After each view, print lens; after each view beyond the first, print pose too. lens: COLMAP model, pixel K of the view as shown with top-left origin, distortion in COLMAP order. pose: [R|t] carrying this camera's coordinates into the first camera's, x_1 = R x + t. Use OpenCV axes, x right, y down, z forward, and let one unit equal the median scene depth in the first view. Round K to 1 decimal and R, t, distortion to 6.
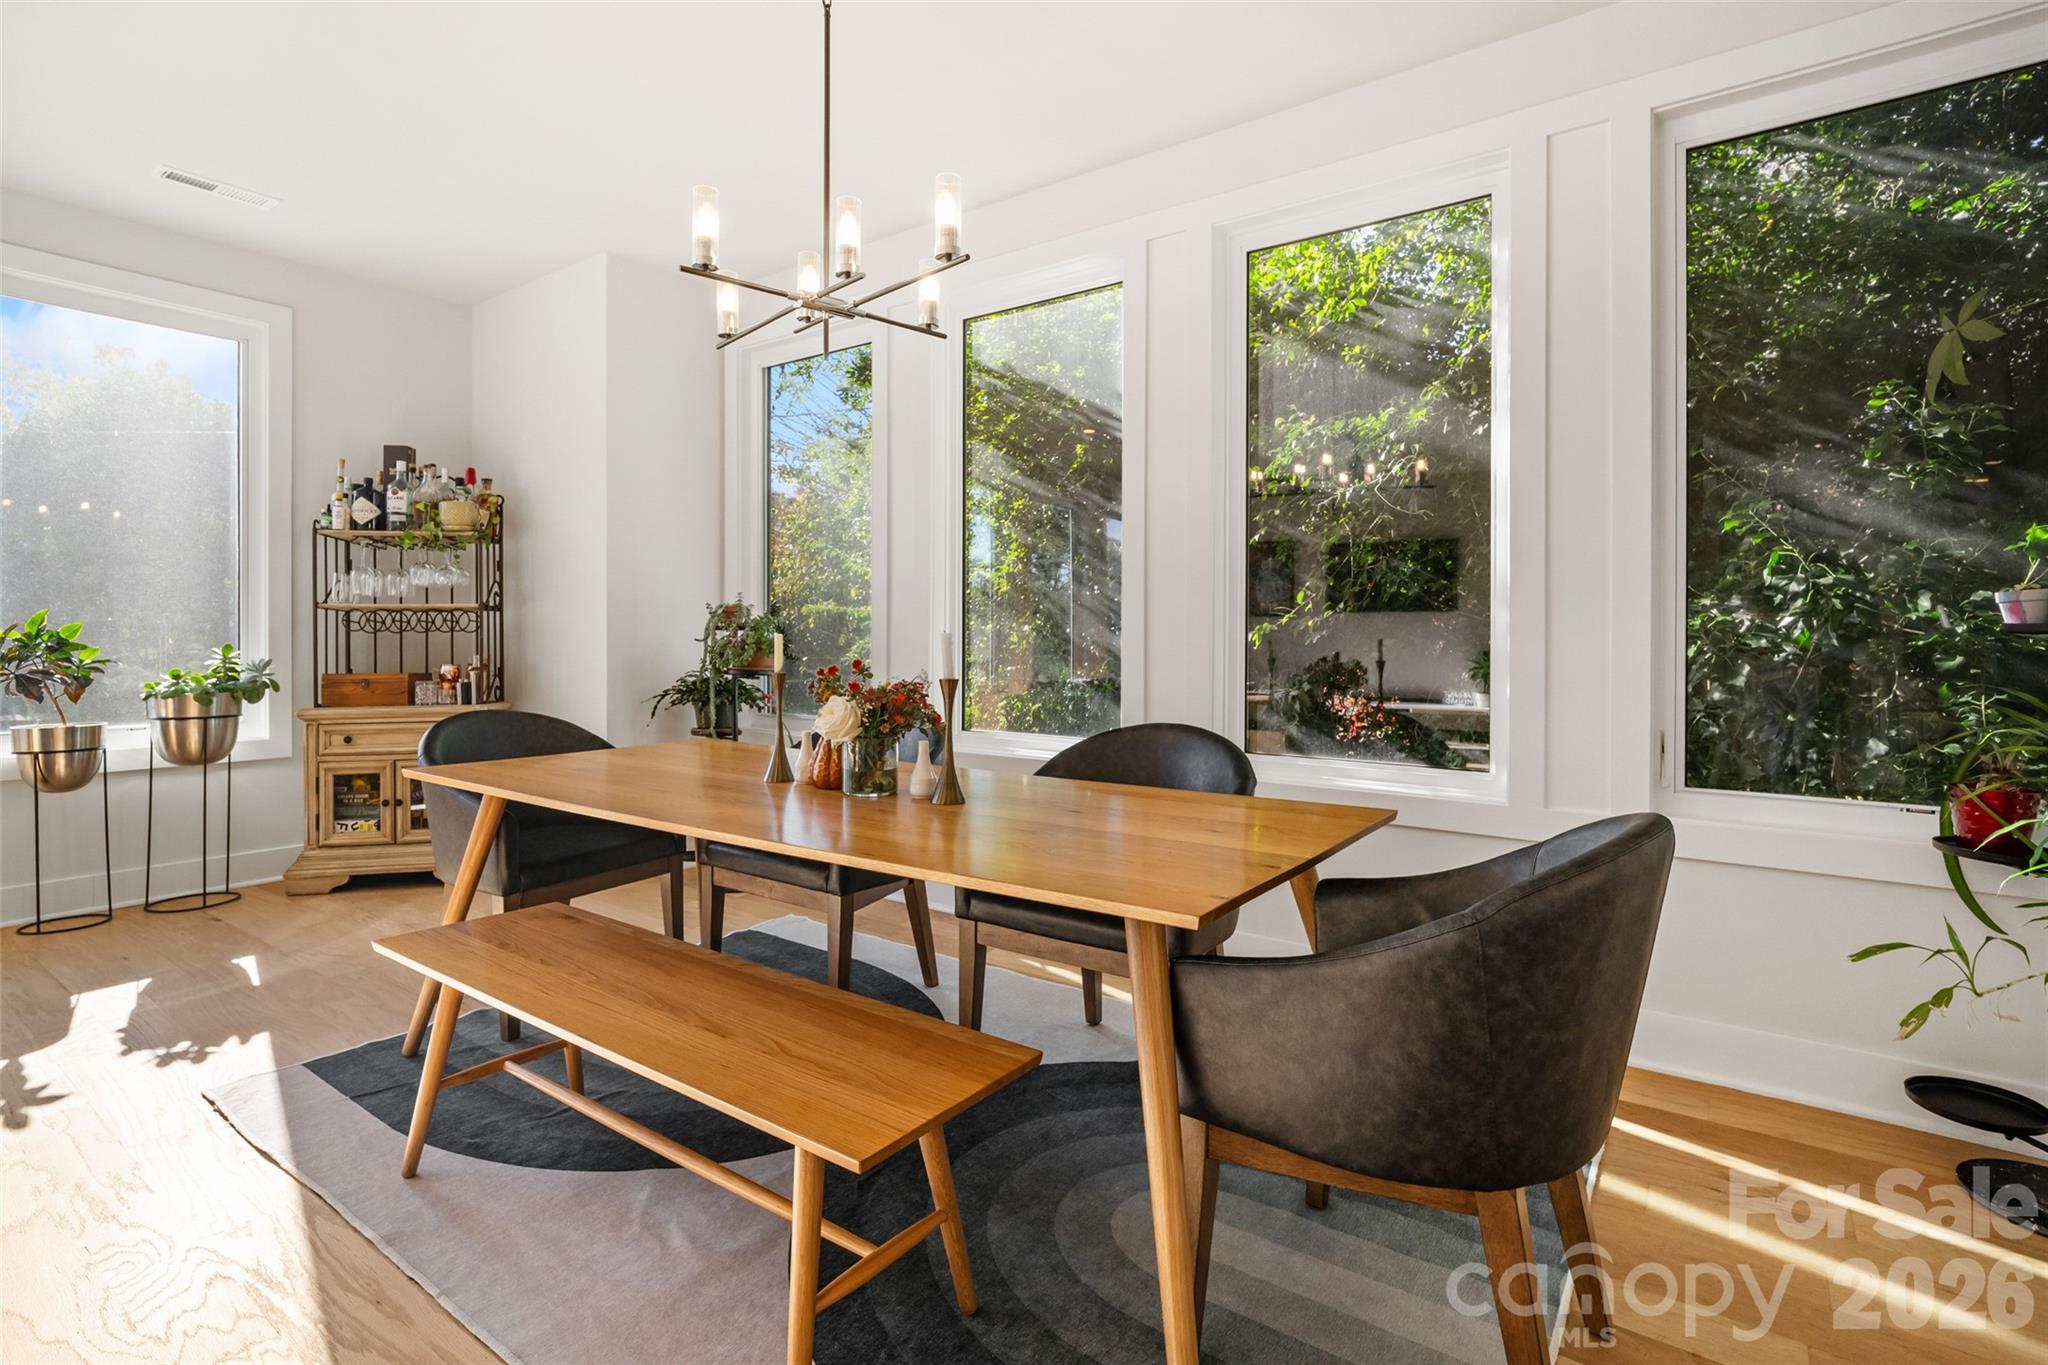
lens RADIAL K [[984.0, 0, 1023.8], [0, 984.0, 640.3], [0, 0, 1]] dist [0.000062, 0.000221]
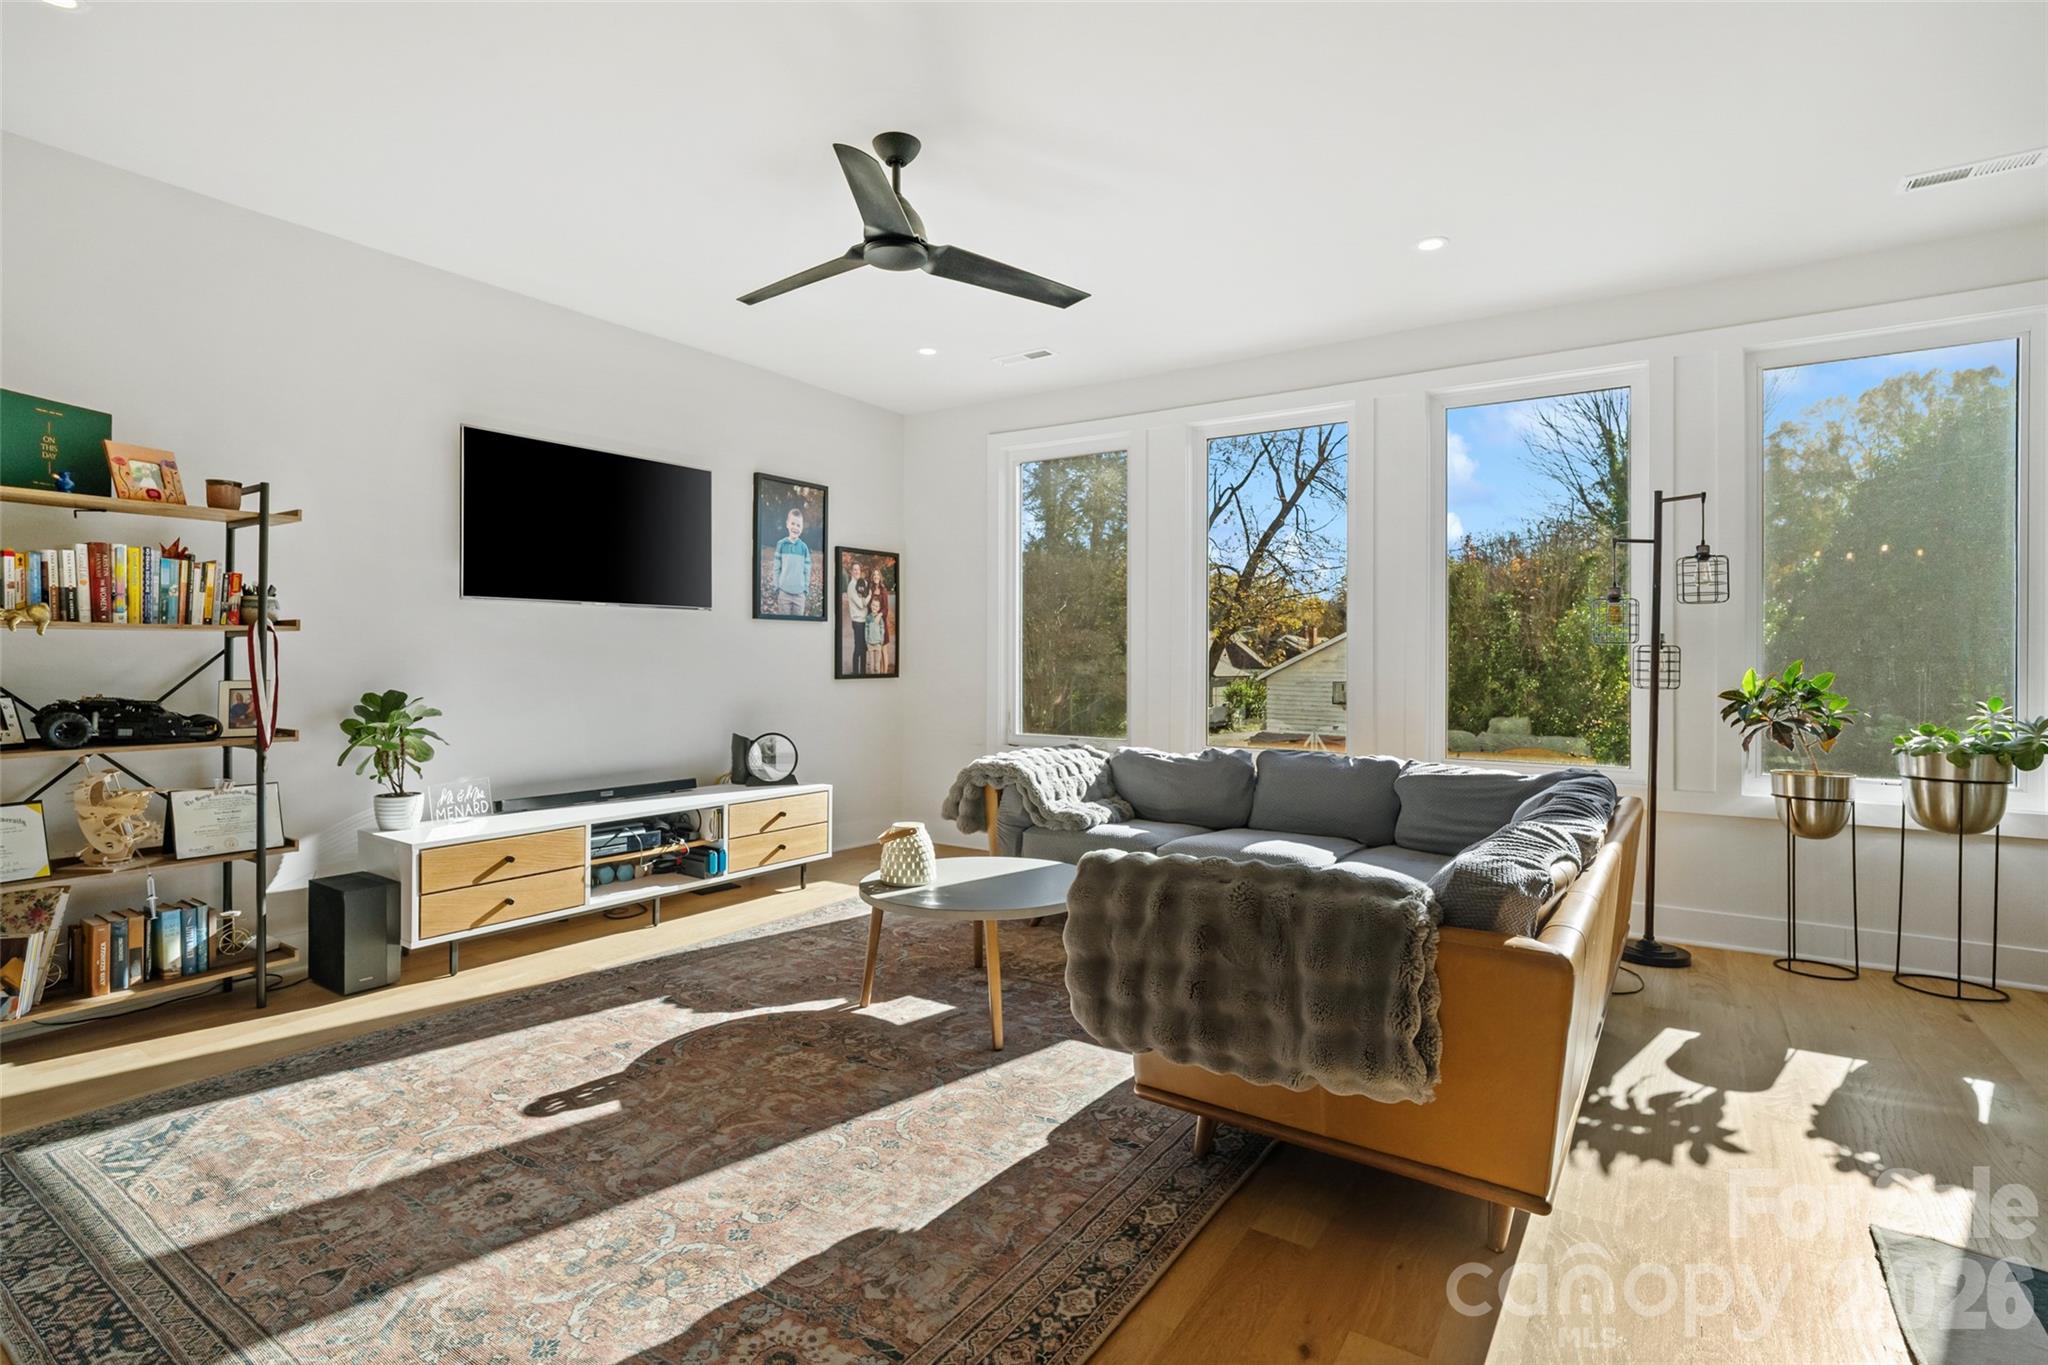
lens RADIAL K [[980.1, 0, 1018.6], [0, 980.1, 657.2], [0, 0, 1]] dist [-0.001892, 0.000916]
pose [[0.050198, -0.004360, -0.998730, -0.000393], [-0.008730, 0.999950, -0.004804, -0.022784], [0.998701, 0.008960, 0.050157, 0.124761]]
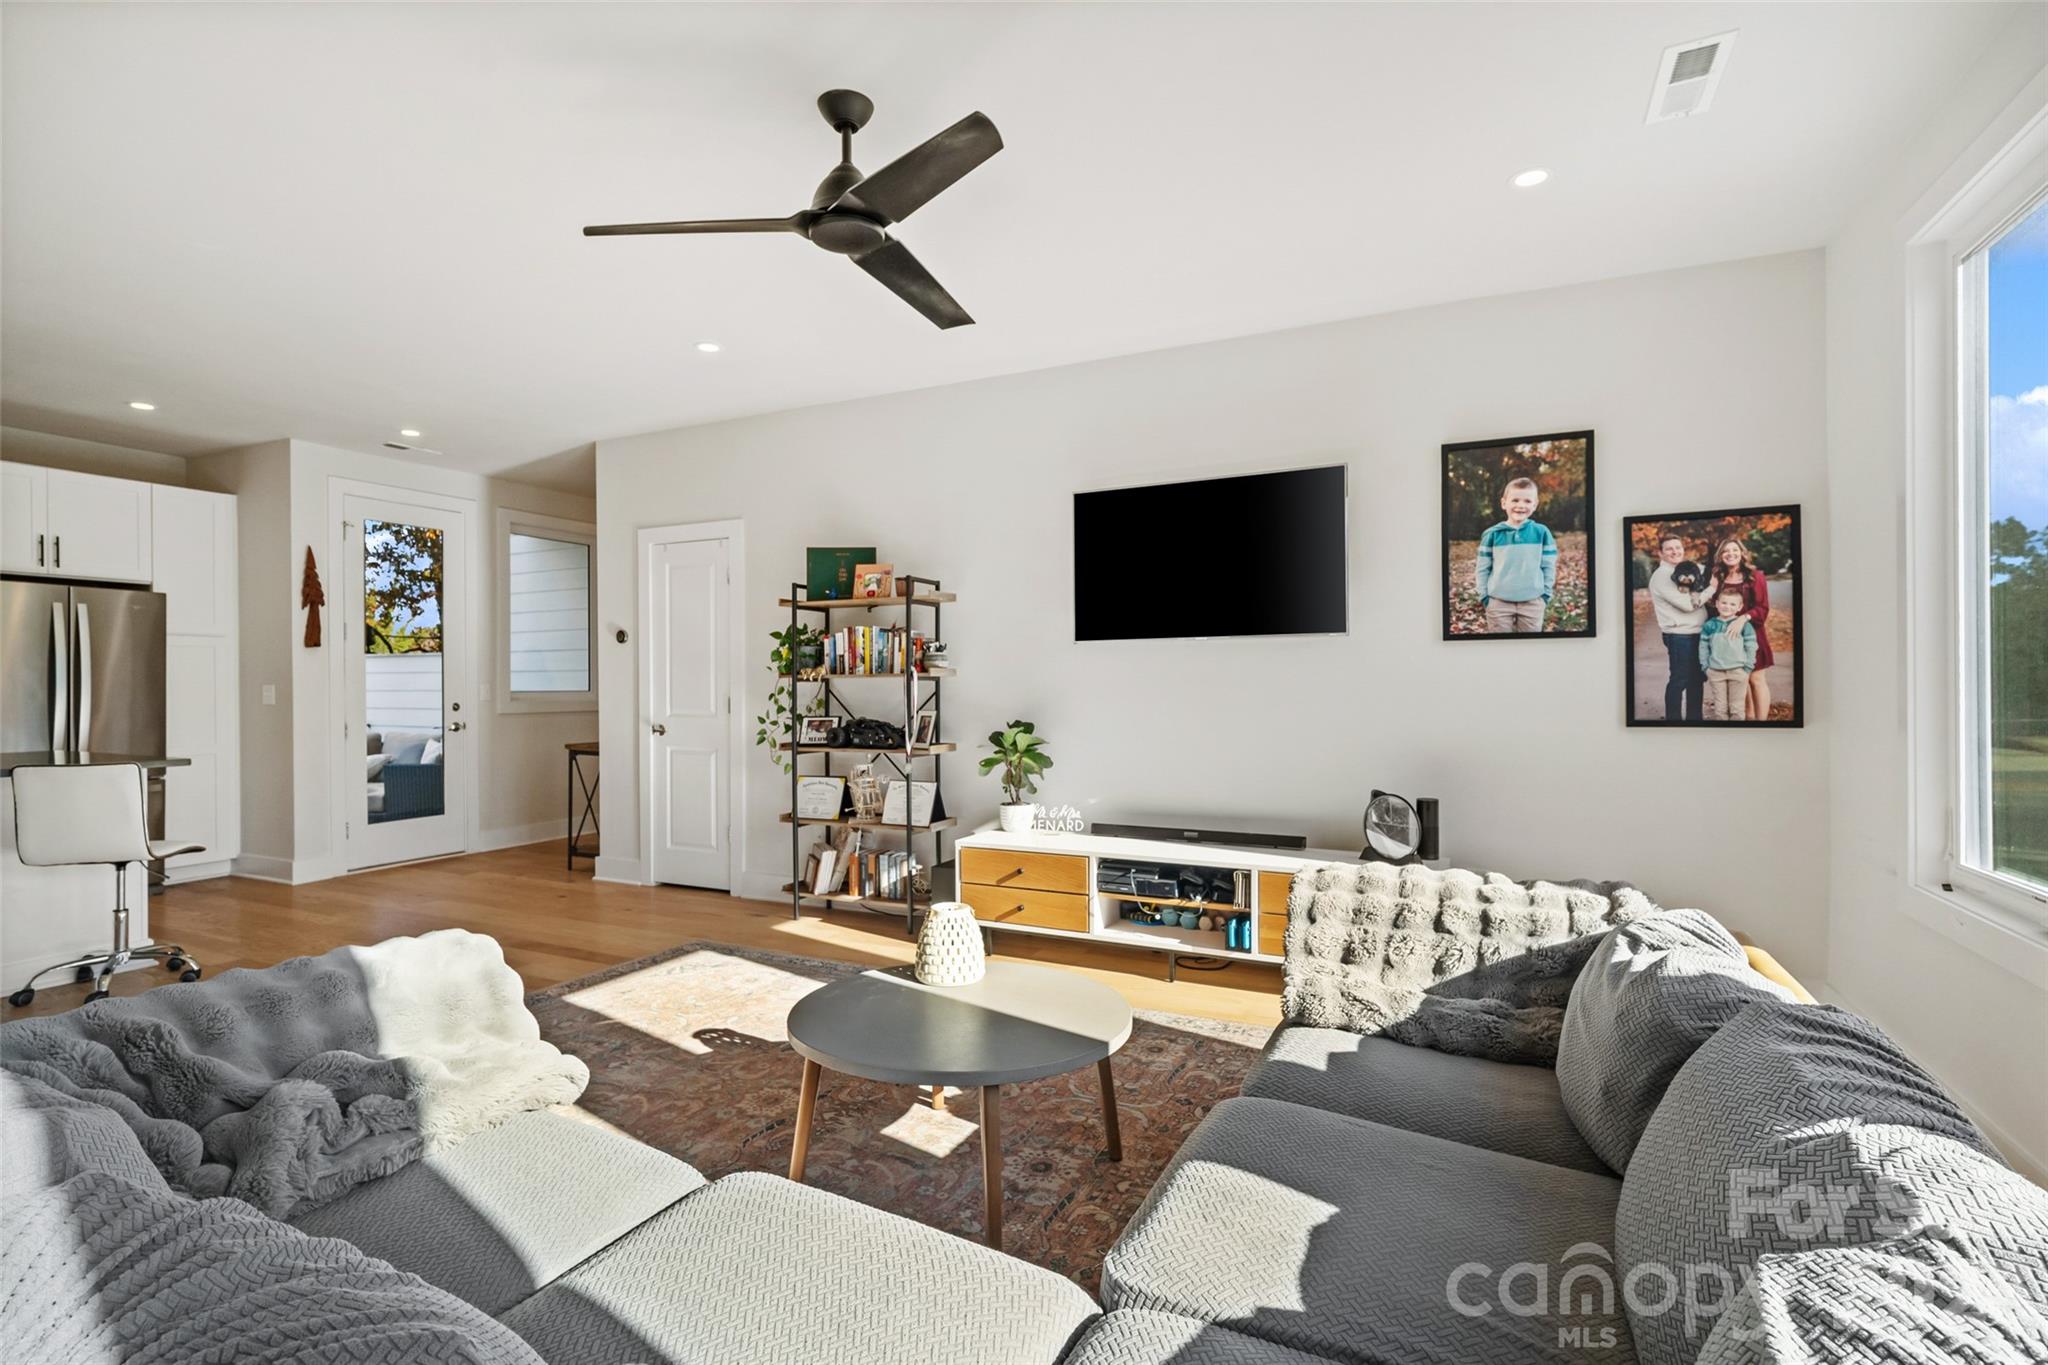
lens RADIAL K [[971.6, 0, 1021.6], [0, 971.6, 687.0], [0, 0, 1]] dist [-0.014052, -0.000215]
pose [[-0.980957, -0.000672, -0.194224, -0.821209], [-0.001454, 0.999991, 0.003883, -0.036547], [0.194220, 0.004092, -0.980949, 0.780788]]
